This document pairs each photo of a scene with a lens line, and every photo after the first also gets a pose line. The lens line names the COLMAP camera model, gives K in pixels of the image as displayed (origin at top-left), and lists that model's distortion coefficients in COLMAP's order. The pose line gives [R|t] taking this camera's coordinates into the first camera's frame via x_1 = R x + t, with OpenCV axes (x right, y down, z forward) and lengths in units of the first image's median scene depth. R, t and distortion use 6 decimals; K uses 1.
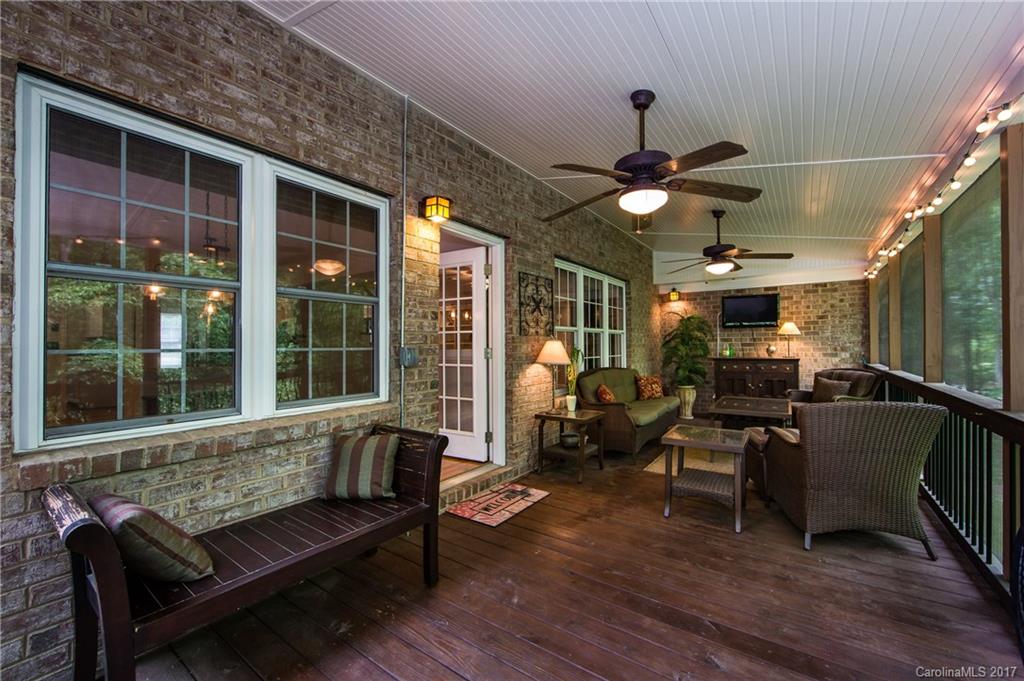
lens RADIAL K [[407.3, 0, 510.1], [0, 407.3, 338.5], [0, 0, 1]] dist [0.000394, 0.000185]
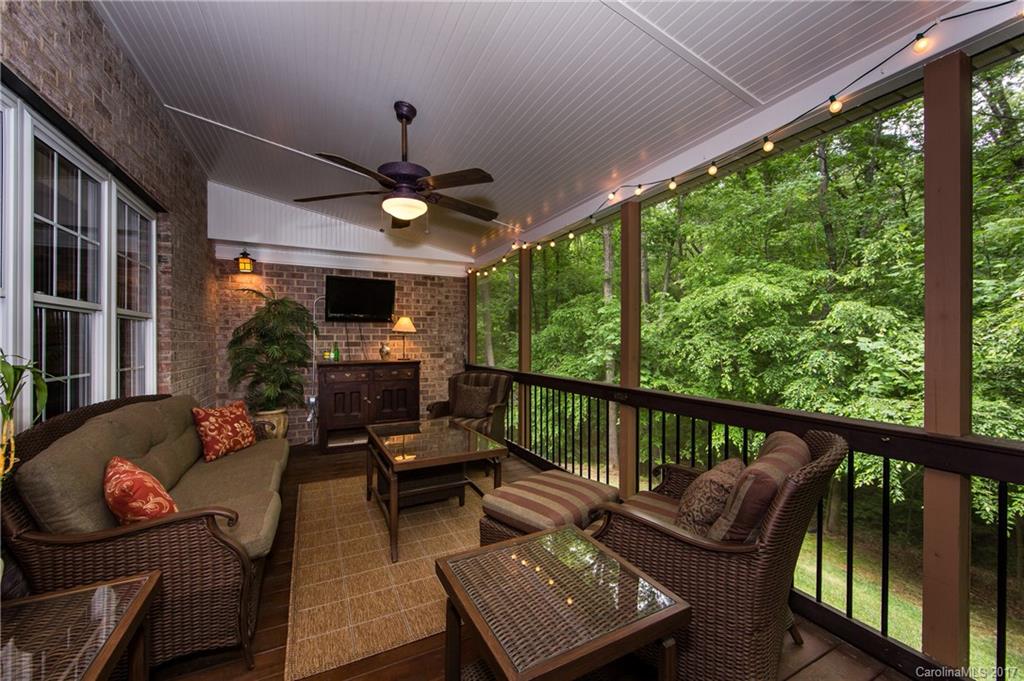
lens RADIAL K [[405.9, 0, 514.3], [0, 405.9, 344.1], [0, 0, 1]] dist [-0.000042, -0.000032]
pose [[0.472002, 0.001309, 0.881597, 0.063626], [-0.015171, 0.999863, 0.006639, 0.005886], [-0.881467, -0.016508, 0.471957, 0.411800]]
